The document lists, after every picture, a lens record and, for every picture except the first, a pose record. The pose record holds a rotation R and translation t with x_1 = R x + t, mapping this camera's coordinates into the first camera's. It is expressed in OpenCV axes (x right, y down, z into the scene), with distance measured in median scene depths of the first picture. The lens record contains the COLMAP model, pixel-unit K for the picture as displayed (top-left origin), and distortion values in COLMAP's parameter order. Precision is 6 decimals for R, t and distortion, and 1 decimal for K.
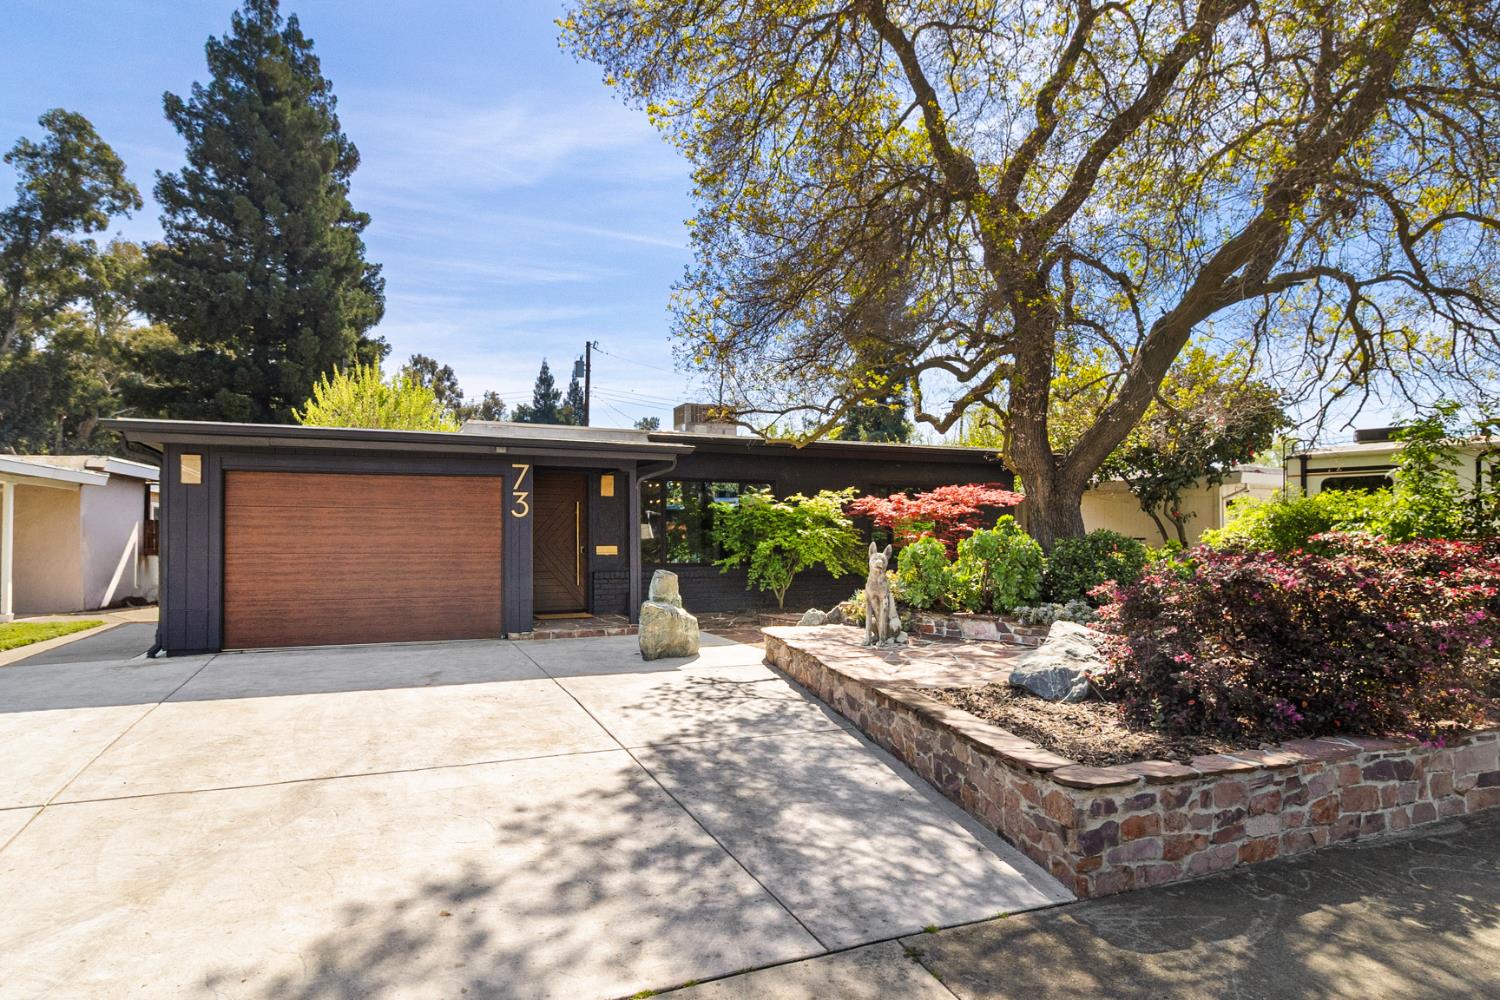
lens RADIAL K [[854.4, 0, 713.4], [0, 854.4, 533.0], [0, 0, 1]] dist [-0.000993, 0.000351]
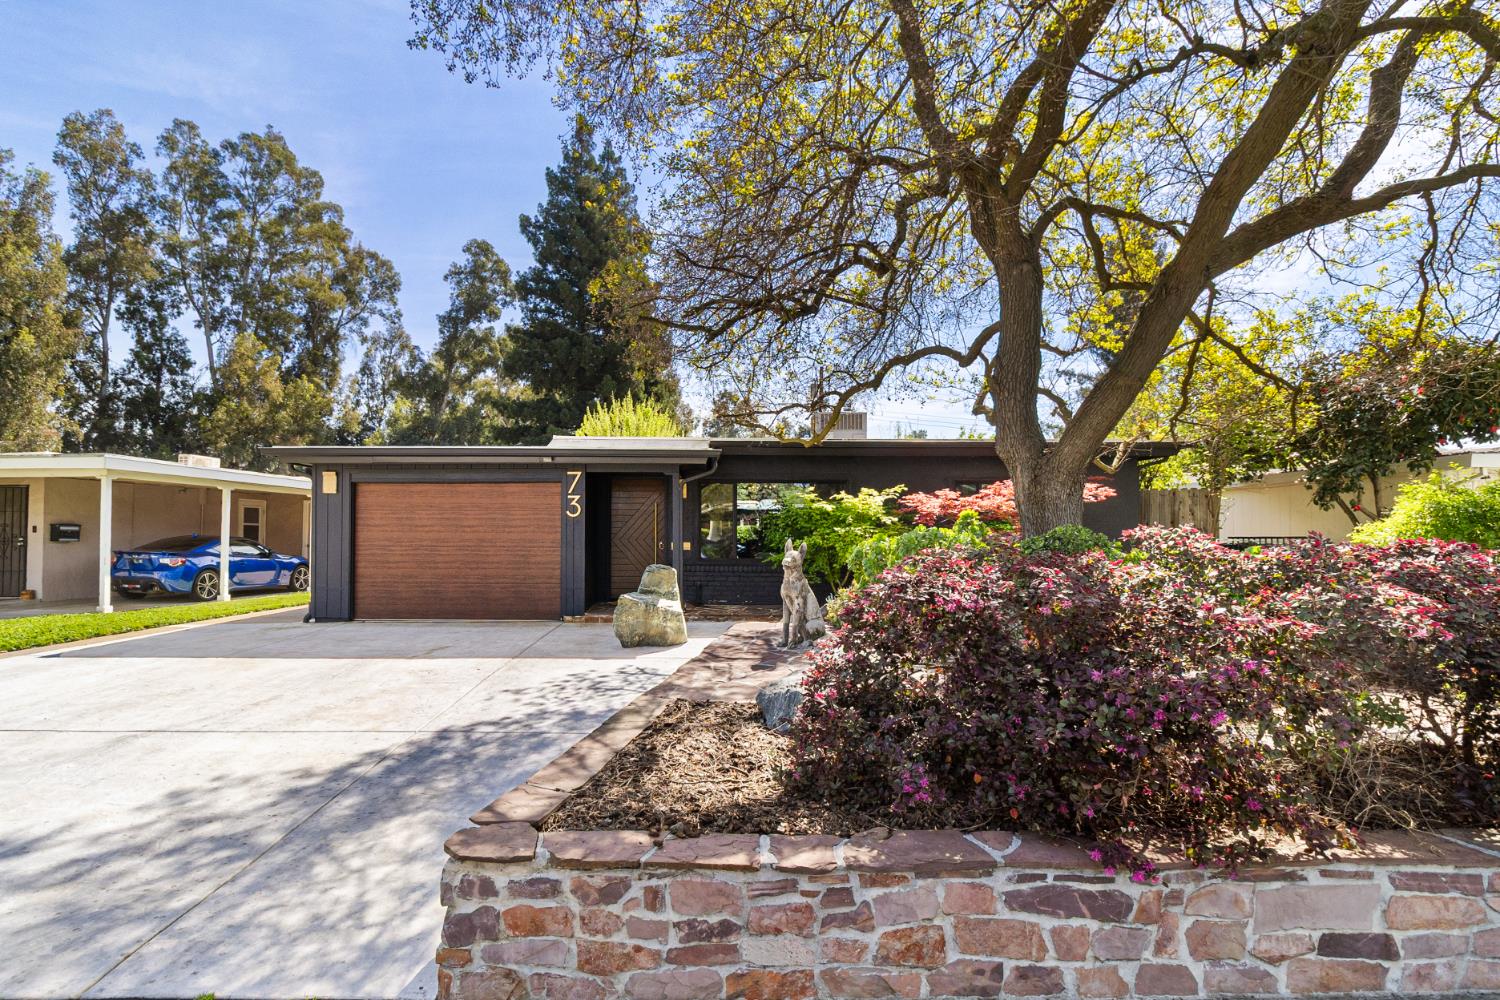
lens RADIAL K [[712.1, 0, 697.8], [0, 712.1, 533.3], [0, 0, 1]] dist [-0.002122, 0.000031]
pose [[0.924619, 0.000913, -0.380893, 0.344171], [-0.000002, 0.999997, 0.002392, 0.001858], [0.380894, -0.002211, 0.924616, 0.191233]]
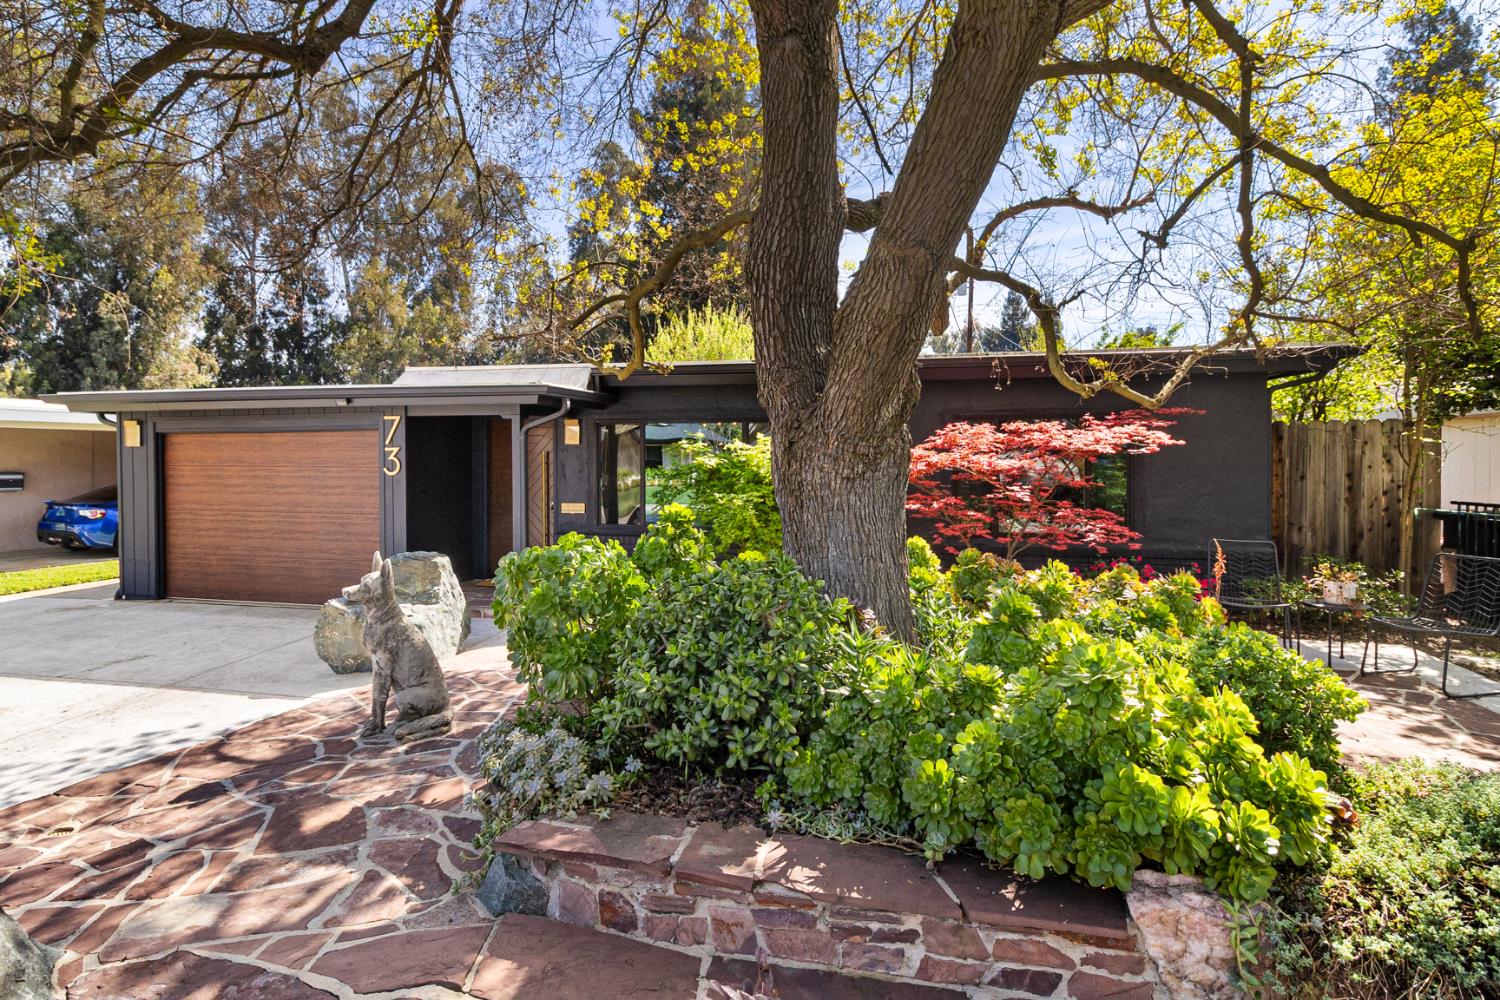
lens RADIAL K [[772.8, 0, 703.2], [0, 772.8, 473.4], [0, 0, 1]] dist [-0.002494, -0.000168]
pose [[0.814492, 0.011947, -0.580051, 0.577464], [0.005663, 0.999577, 0.028539, -0.047960], [0.580147, -0.026529, 0.814080, 0.612092]]
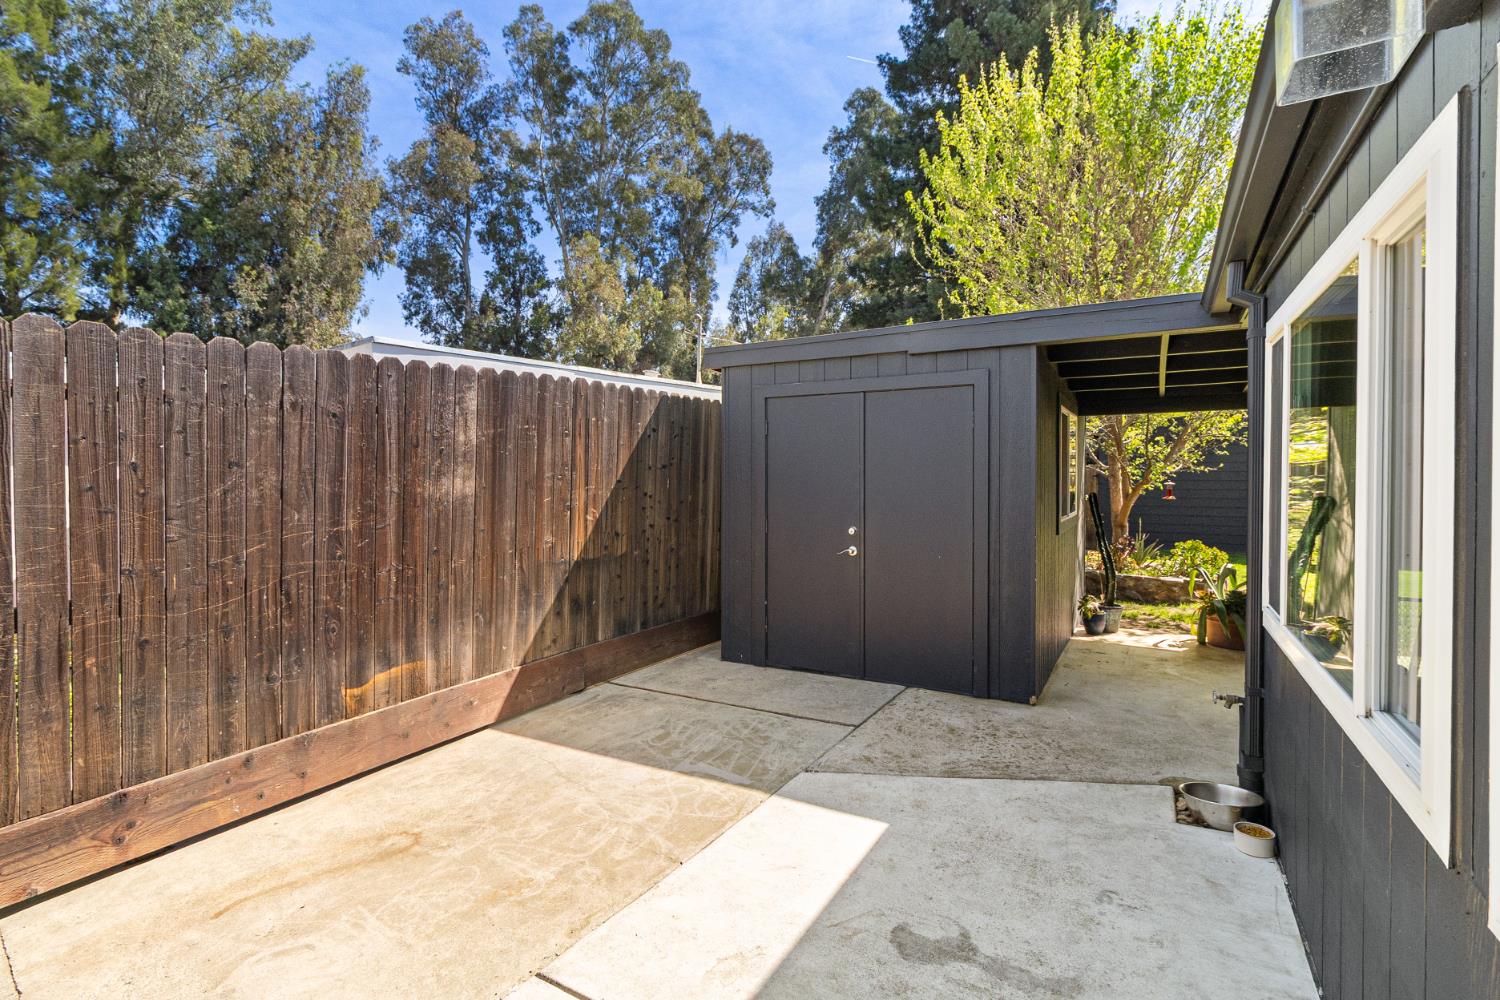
lens RADIAL K [[686.9, 0, 753.2], [0, 686.9, 481.0], [0, 0, 1]] dist [-0.001452, -0.000074]
pose [[0.613549, 0.012240, -0.789562, -0.933034], [0.011186, 0.999645, 0.024189, -0.016917], [0.789577, -0.023673, 0.613194, 2.370529]]
